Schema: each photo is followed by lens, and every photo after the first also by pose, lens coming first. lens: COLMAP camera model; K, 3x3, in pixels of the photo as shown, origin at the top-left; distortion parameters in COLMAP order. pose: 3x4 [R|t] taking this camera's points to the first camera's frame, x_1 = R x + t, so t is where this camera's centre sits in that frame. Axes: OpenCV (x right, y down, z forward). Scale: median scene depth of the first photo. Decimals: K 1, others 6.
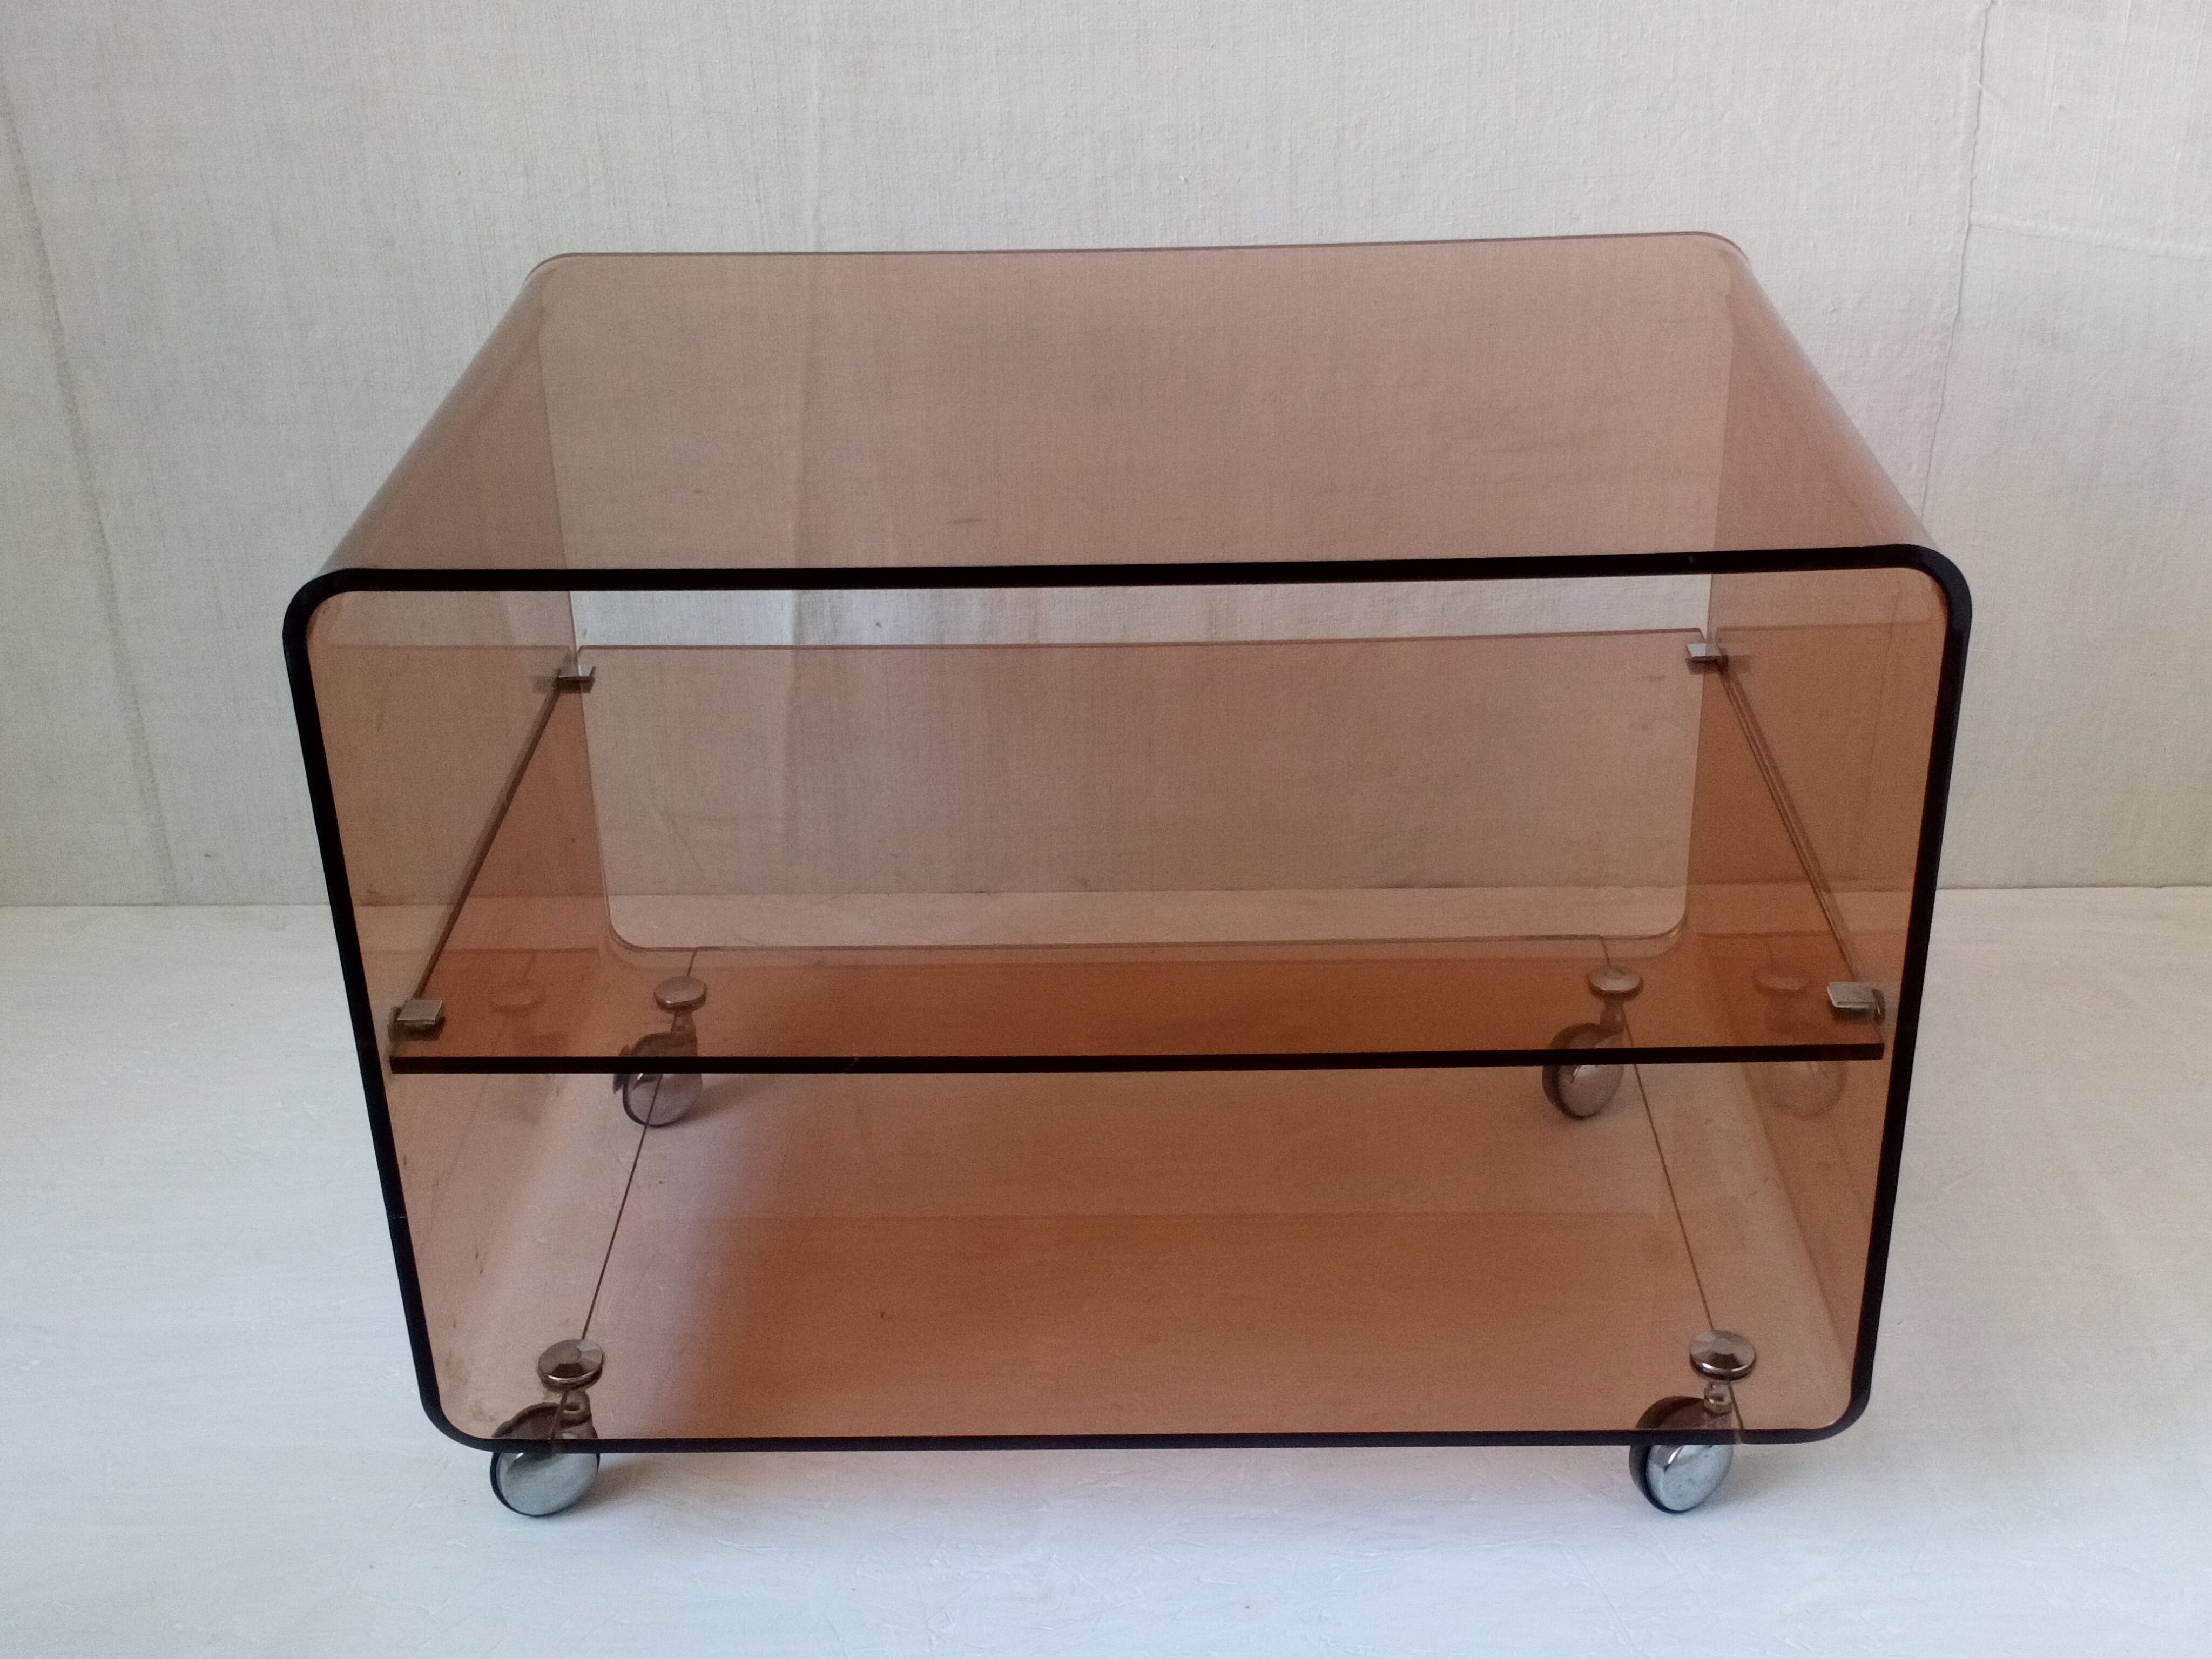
lens RADIAL K [[2635.9, 0, 1106.0], [0, 2635.9, 829.5], [0, 0, 1]] dist [0.147669, -0.324603]
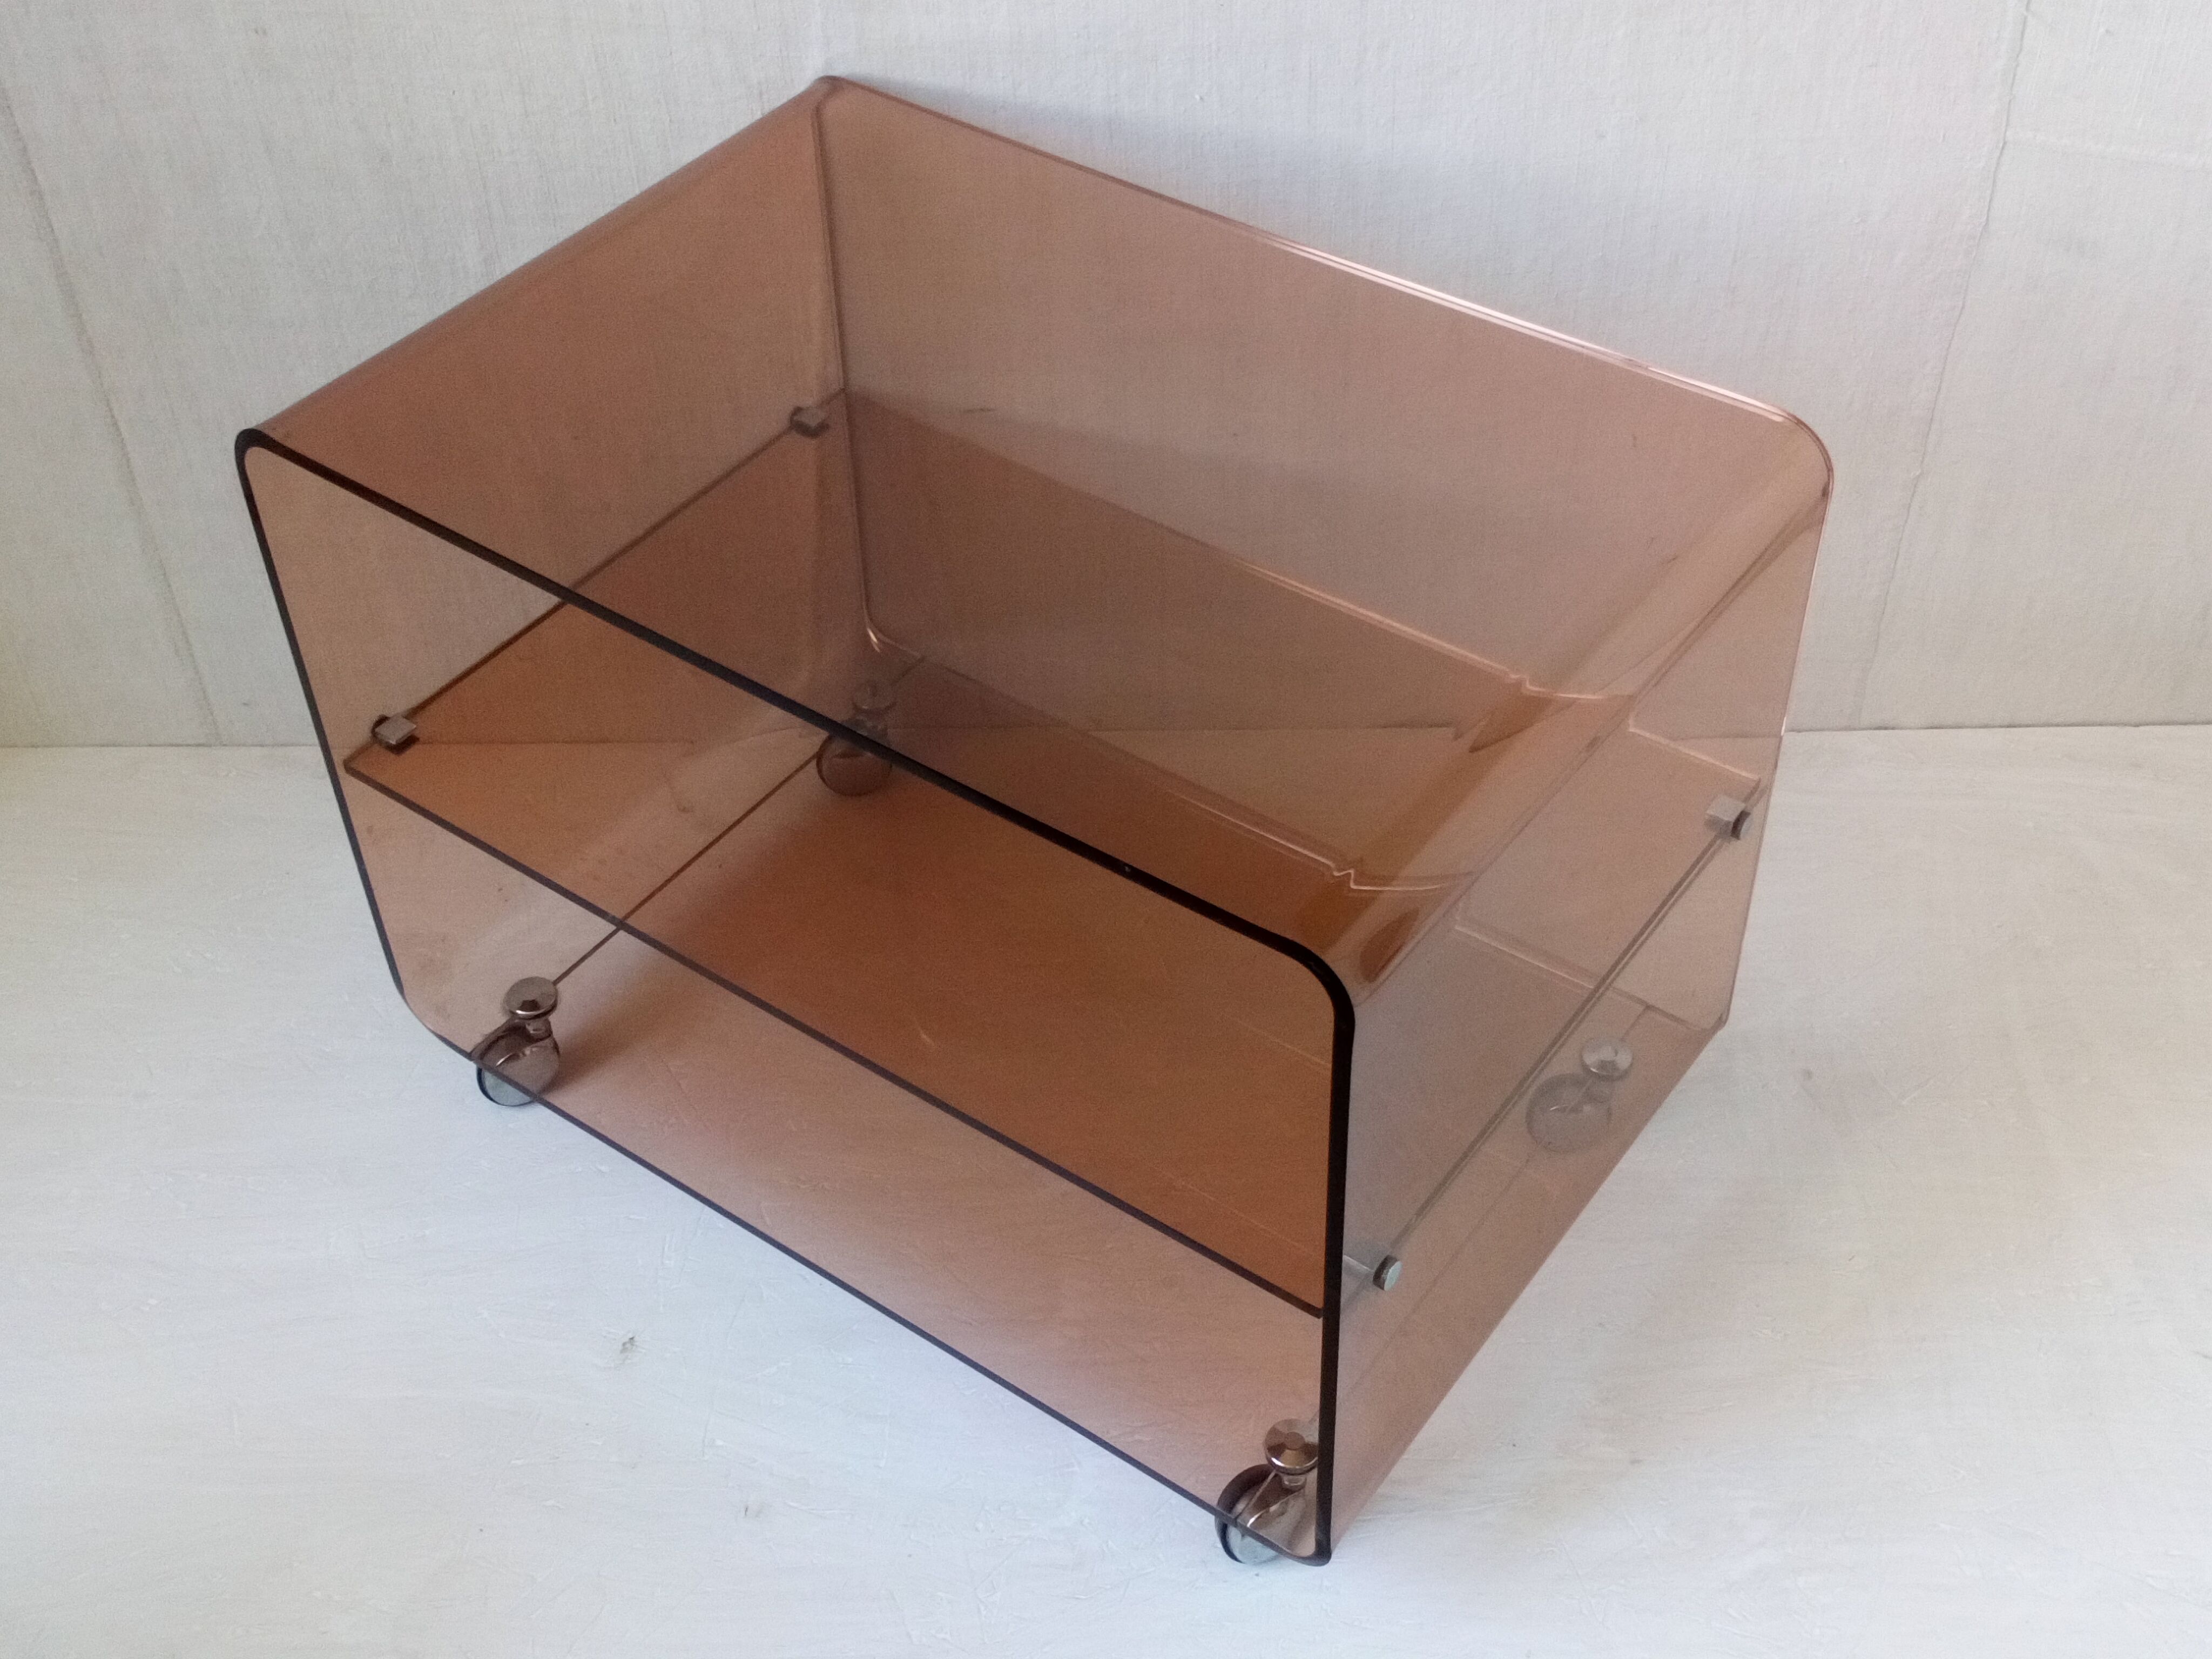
lens RADIAL K [[2644.1, 0, 1105.0], [0, 2644.1, 819.3], [0, 0, 1]] dist [0.156468, -0.312786]
pose [[0.999972, -0.006961, 0.002685, -0.009841], [0.006004, 0.964432, 0.264262, -0.248086], [-0.004430, -0.264239, 0.964447, -0.011385]]
